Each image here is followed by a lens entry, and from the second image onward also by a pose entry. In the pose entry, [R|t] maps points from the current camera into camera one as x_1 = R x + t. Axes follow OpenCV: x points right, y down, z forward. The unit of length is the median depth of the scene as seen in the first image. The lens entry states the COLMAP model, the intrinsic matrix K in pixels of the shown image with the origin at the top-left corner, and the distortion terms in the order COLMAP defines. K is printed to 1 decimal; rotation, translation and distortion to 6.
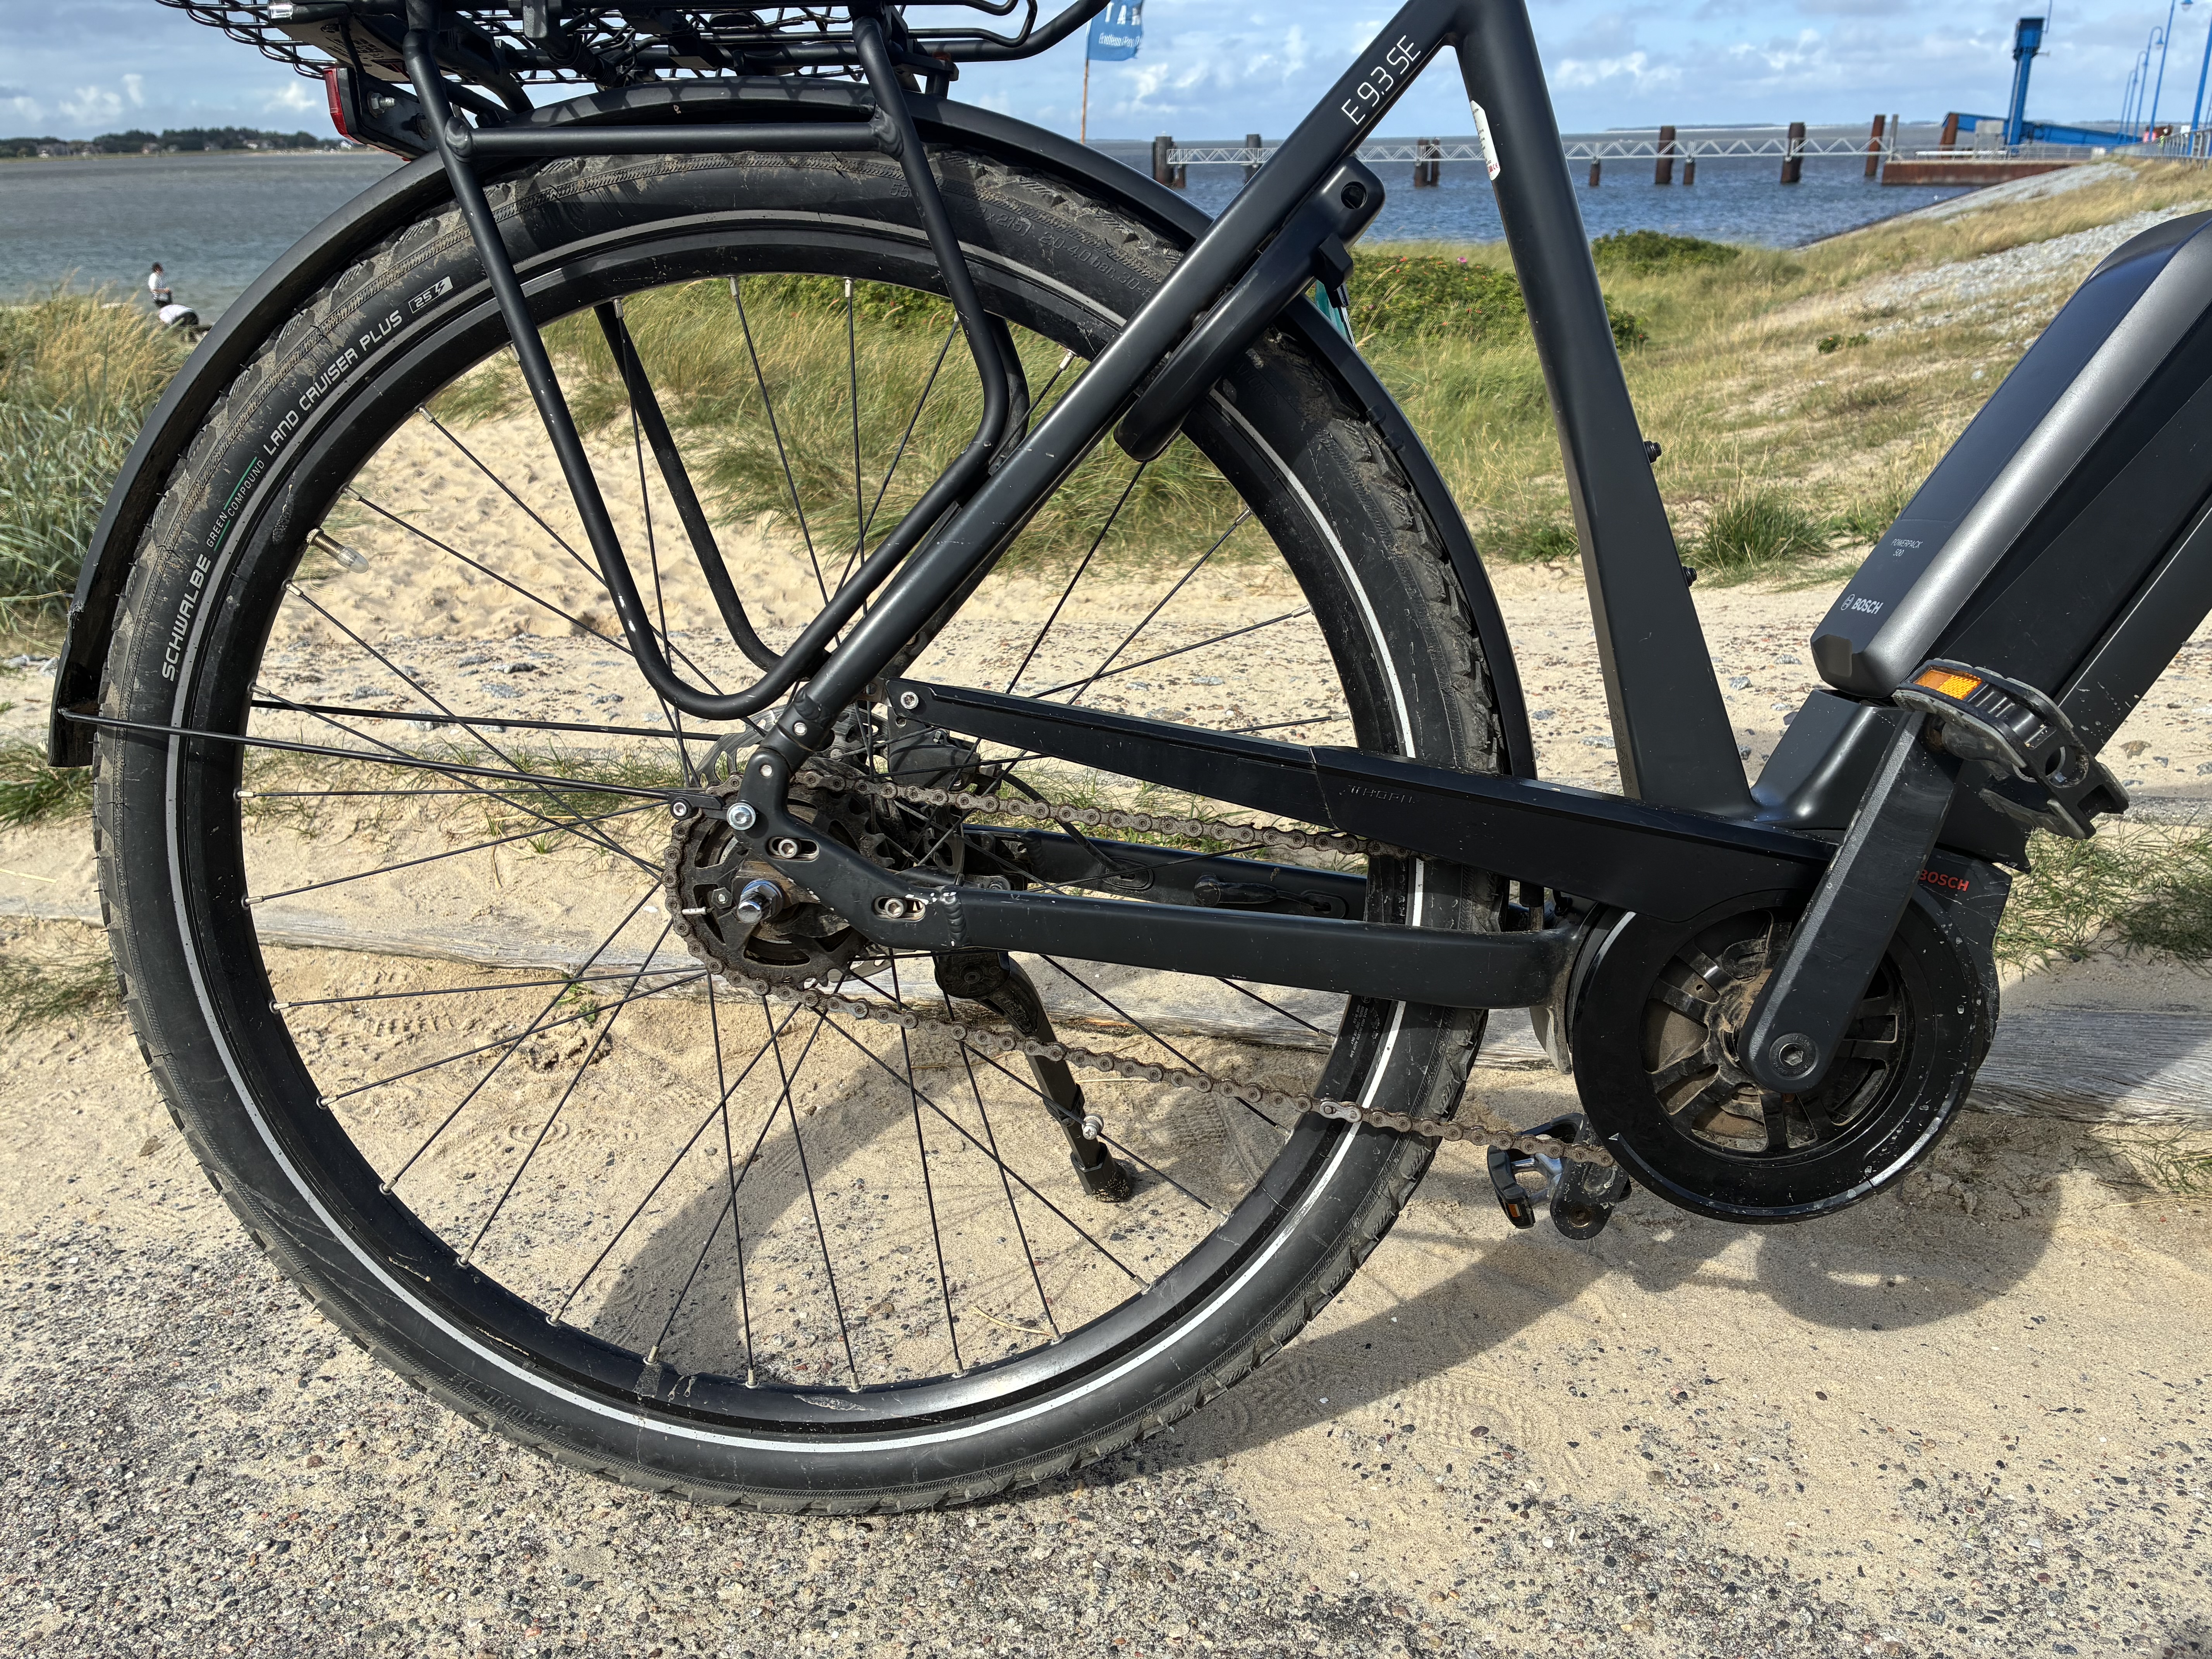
lens RADIAL K [[1720.1, 0, 1100.6], [0, 1720.1, 815.0], [0, 0, 1]] dist [0.048583, -0.053243]
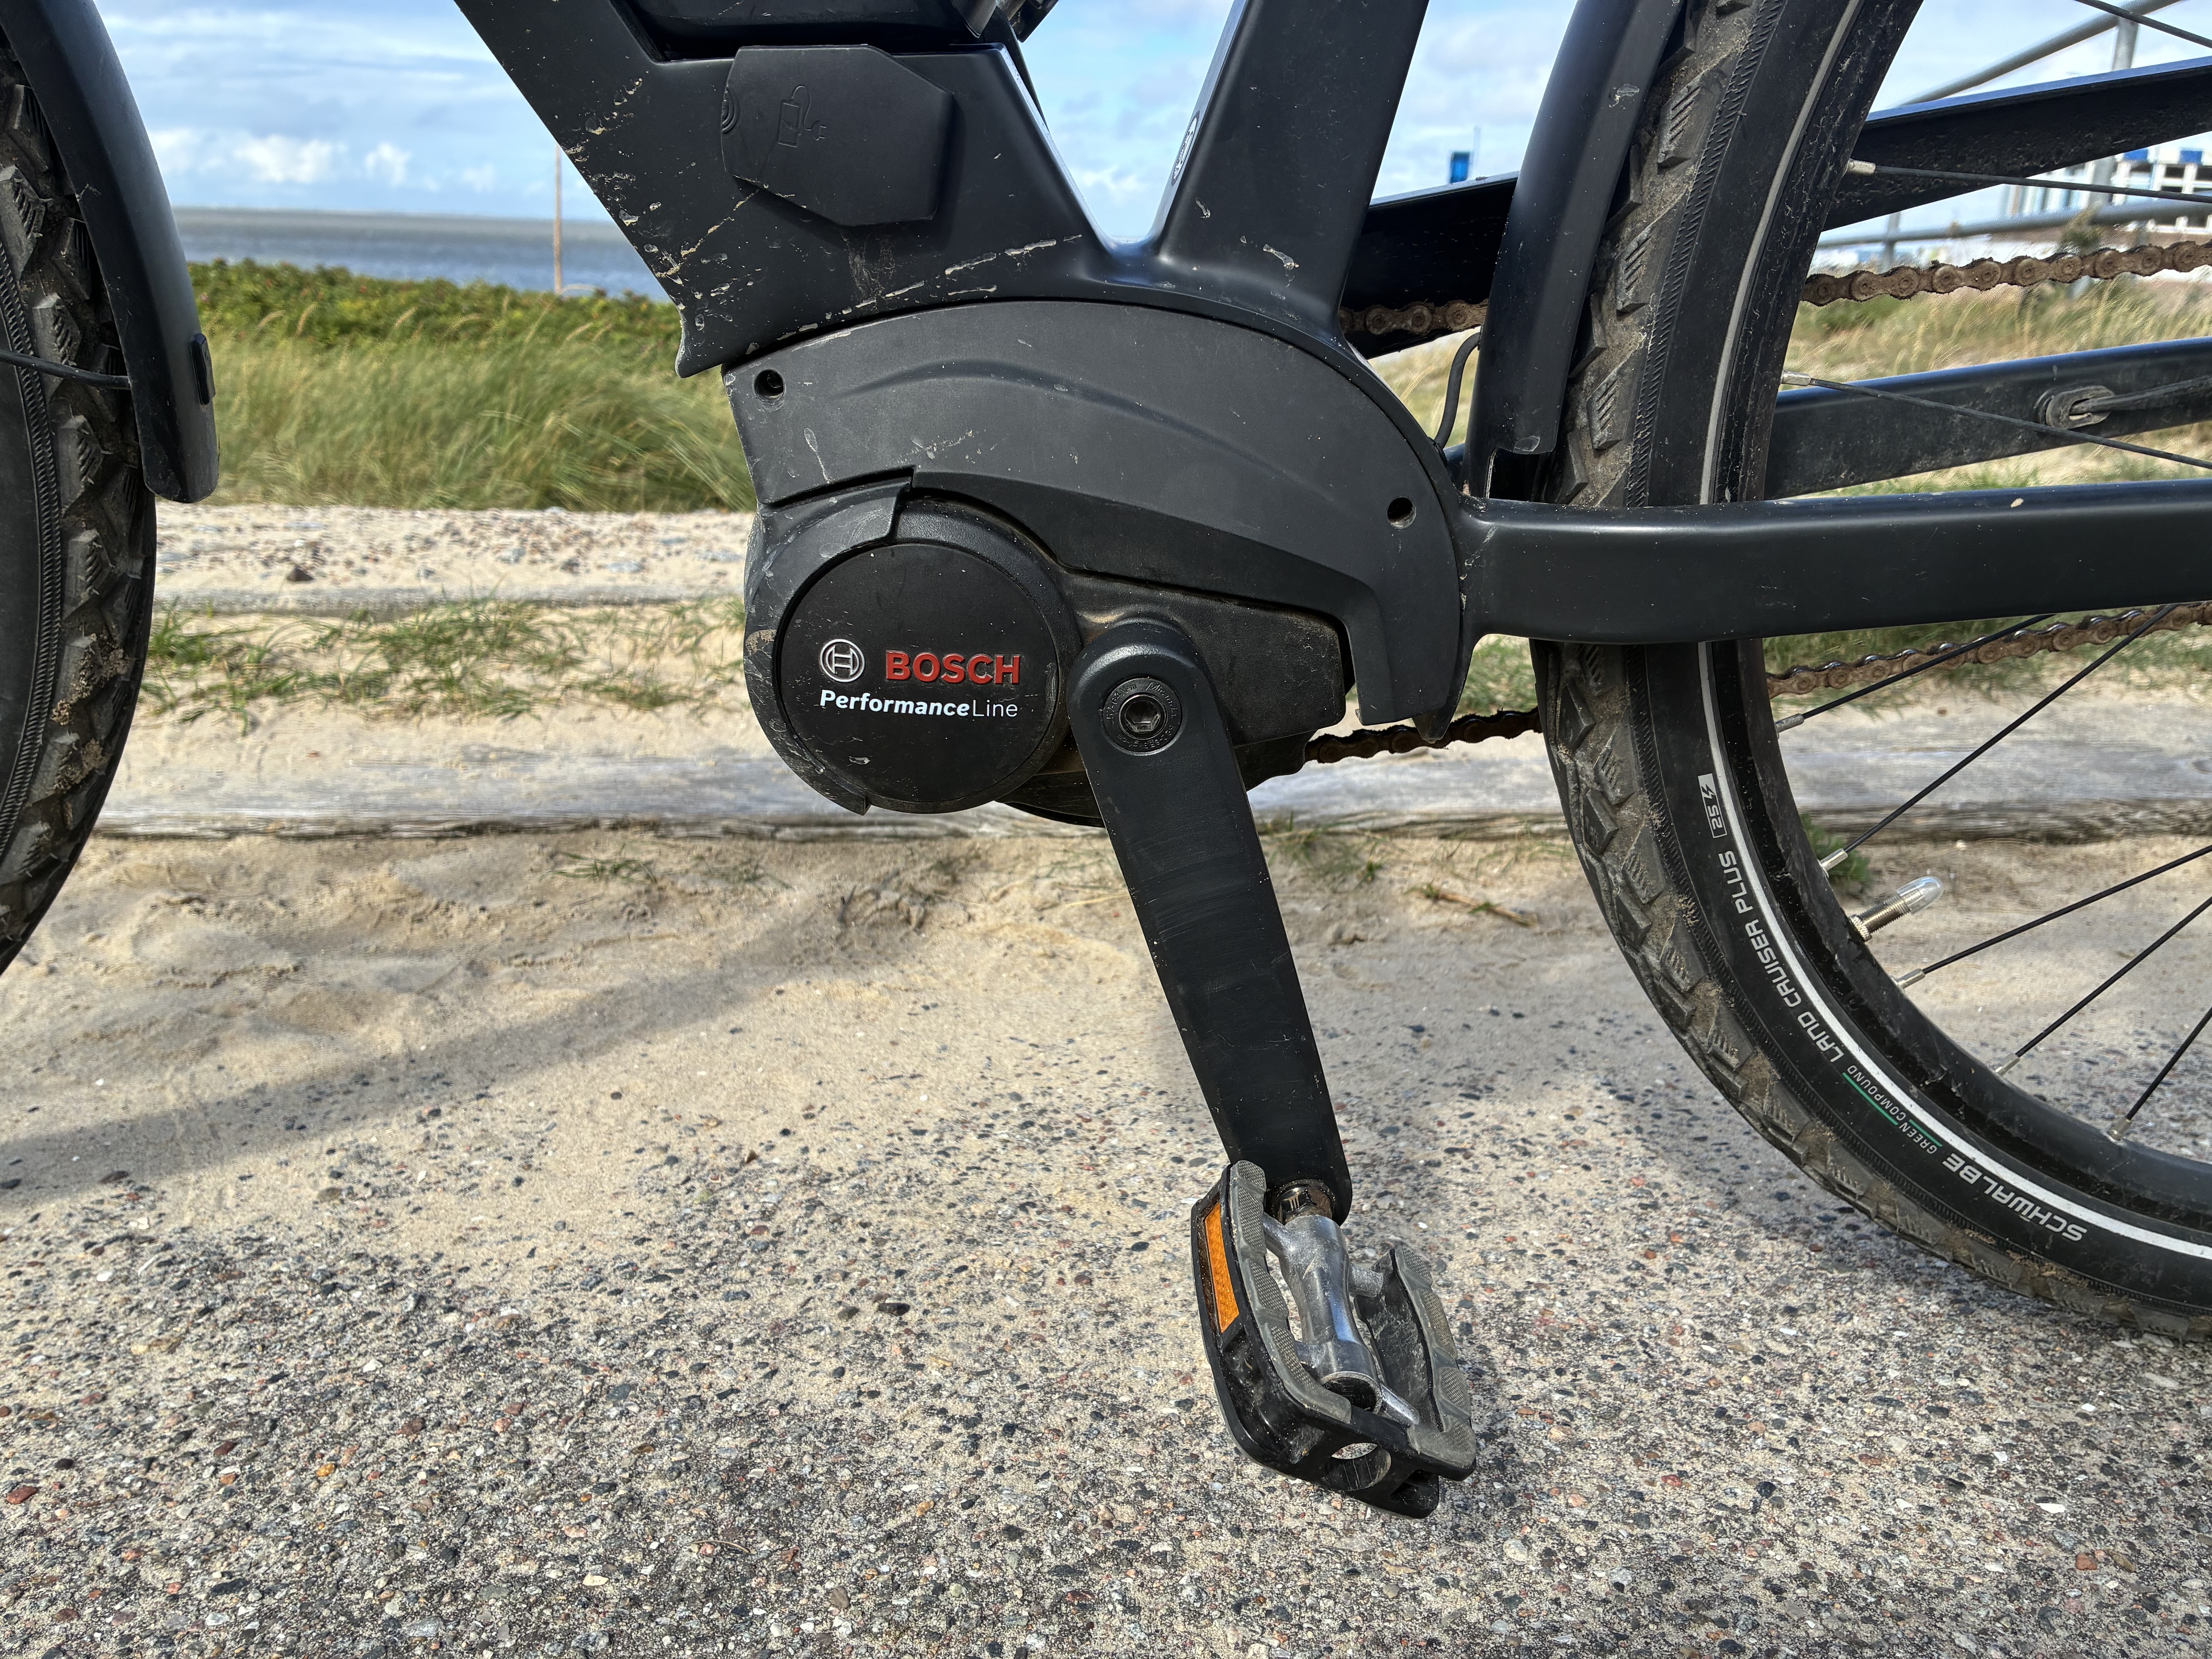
lens RADIAL K [[1720.1, 0, 1146.6], [0, 1720.1, 823.5], [0, 0, 1]] dist [0.048583, -0.053243]
pose [[0.958443, -0.048644, 0.281107, 0.382970], [0.060788, 0.997549, -0.034639, 0.221775], [-0.278733, 0.050288, 0.959051, 0.128427]]
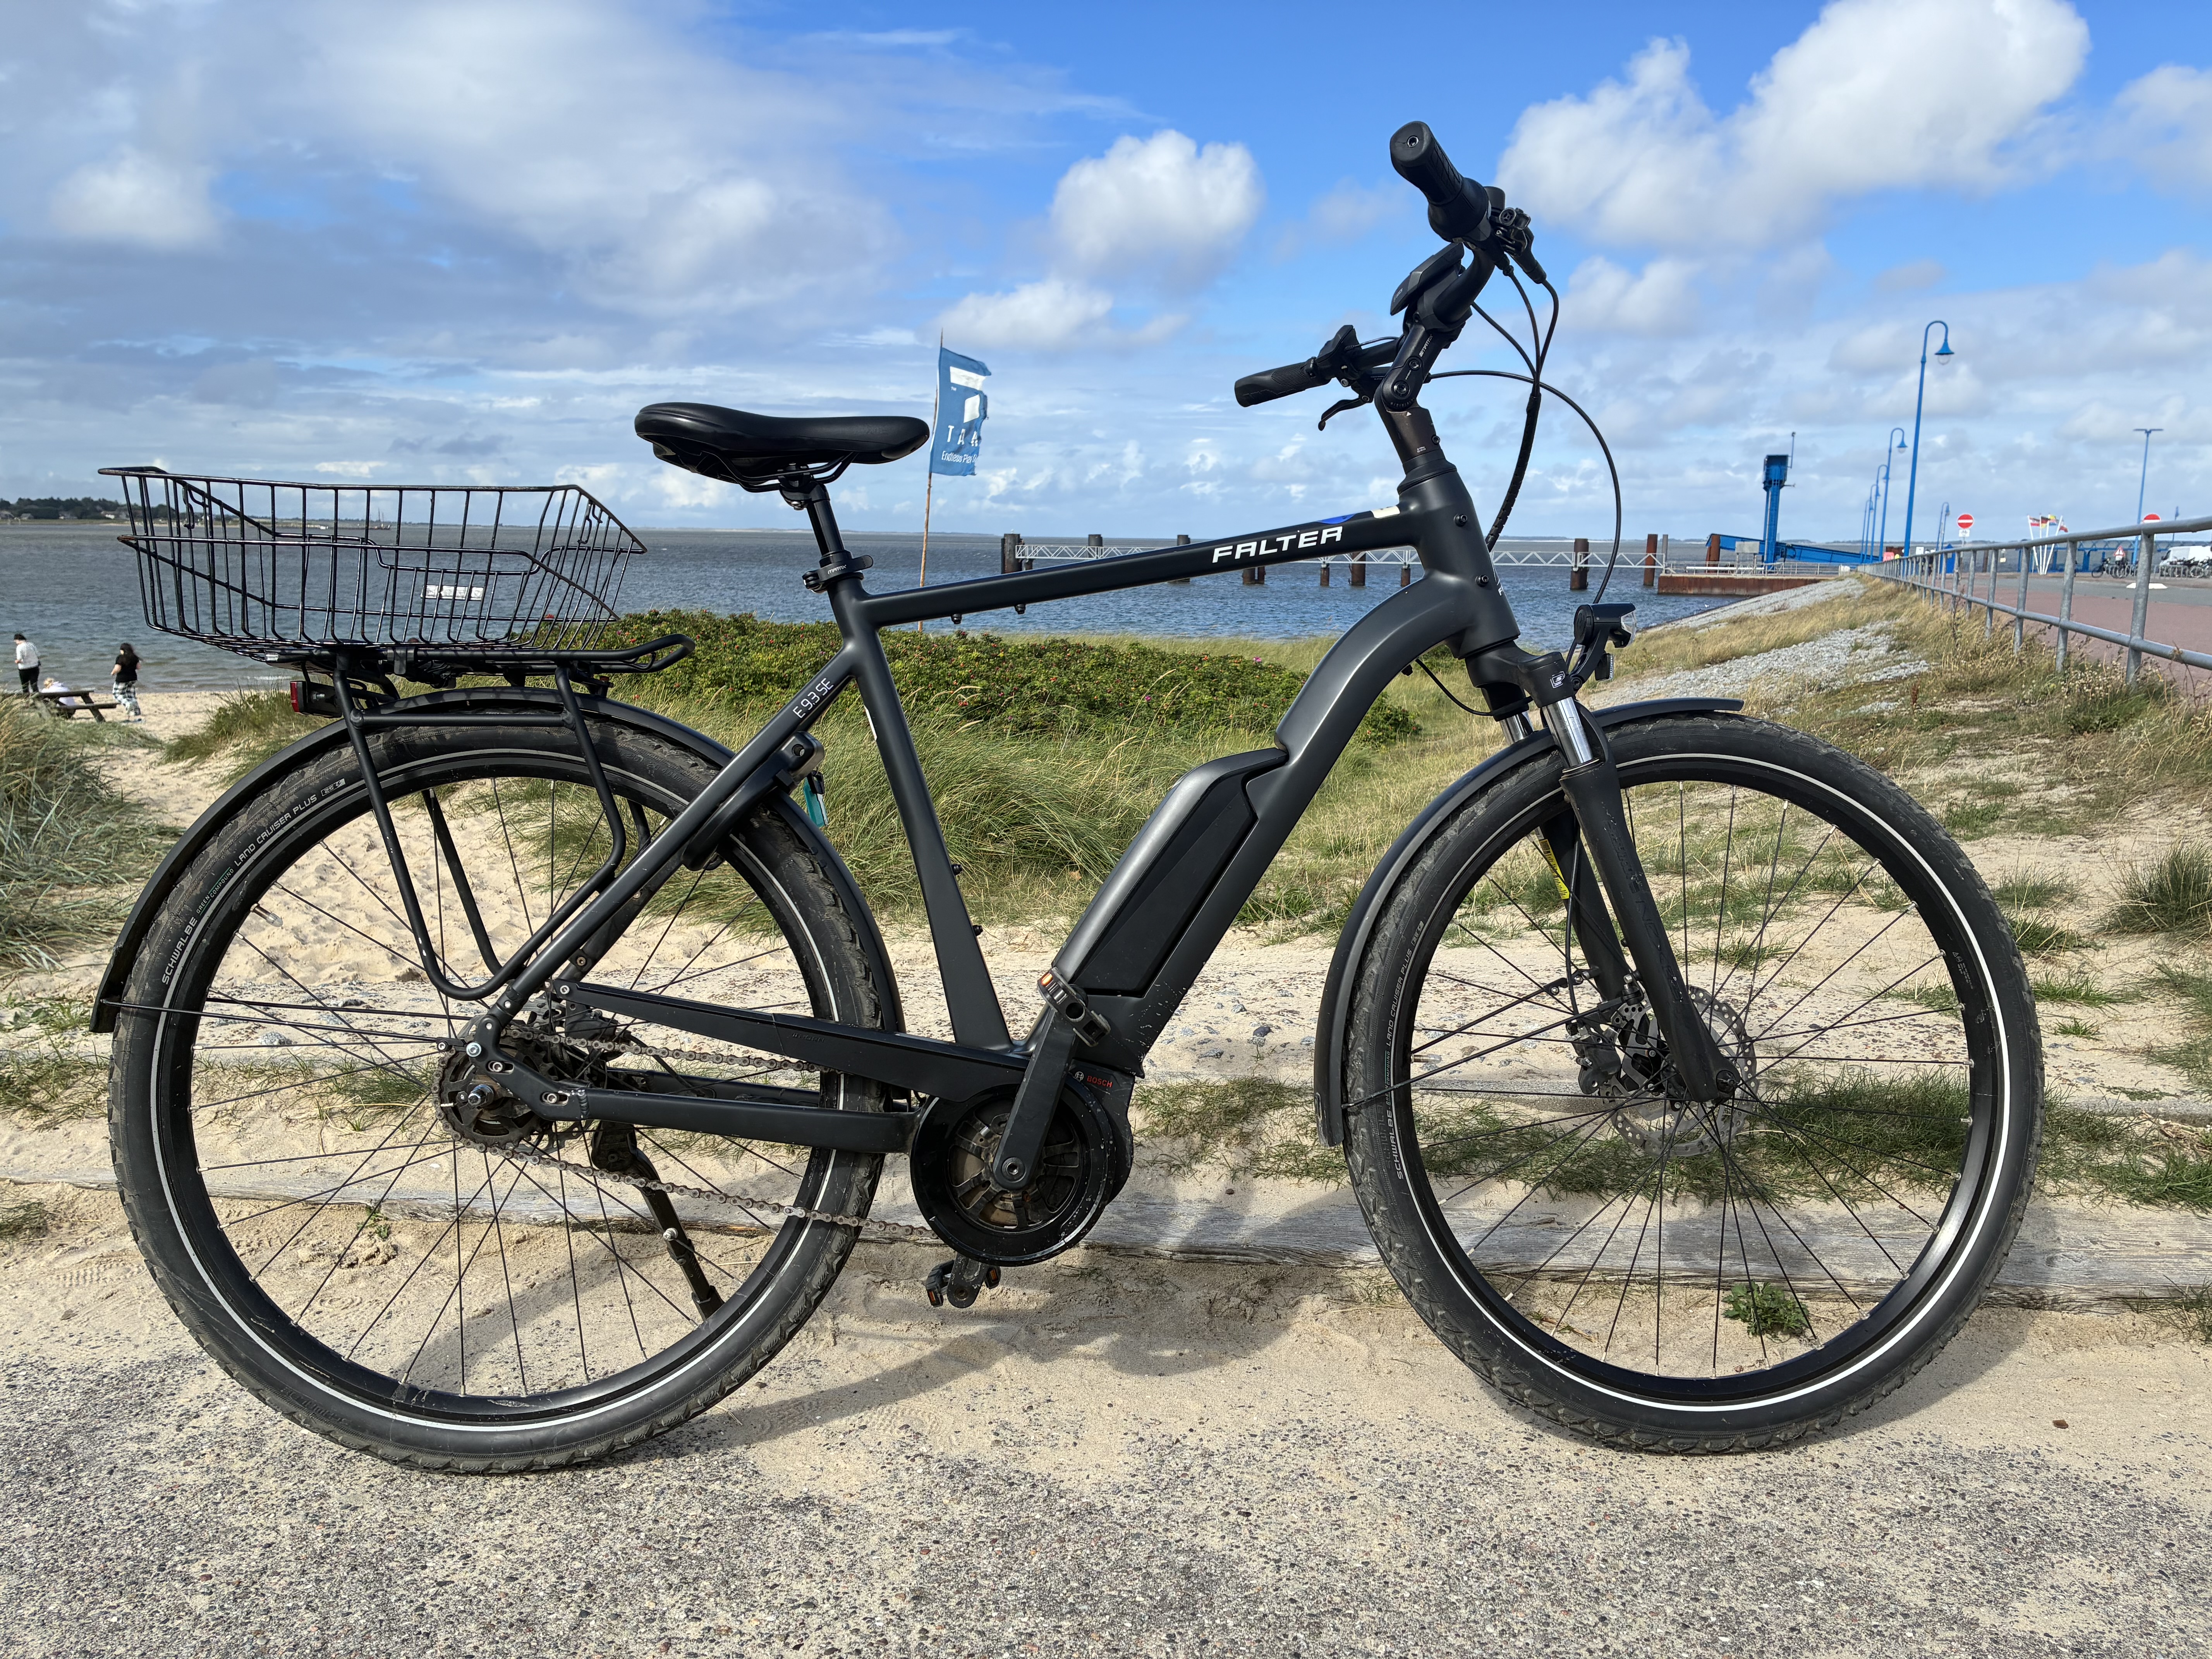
lens RADIAL K [[1720.1, 0, 1122.3], [0, 1720.1, 790.4], [0, 0, 1]] dist [0.048583, -0.053243]
pose [[0.995155, 0.011996, 0.097588, 0.223758], [0.010004, 0.975025, -0.221870, 0.106818], [-0.097812, 0.221772, 0.970180, -0.709627]]
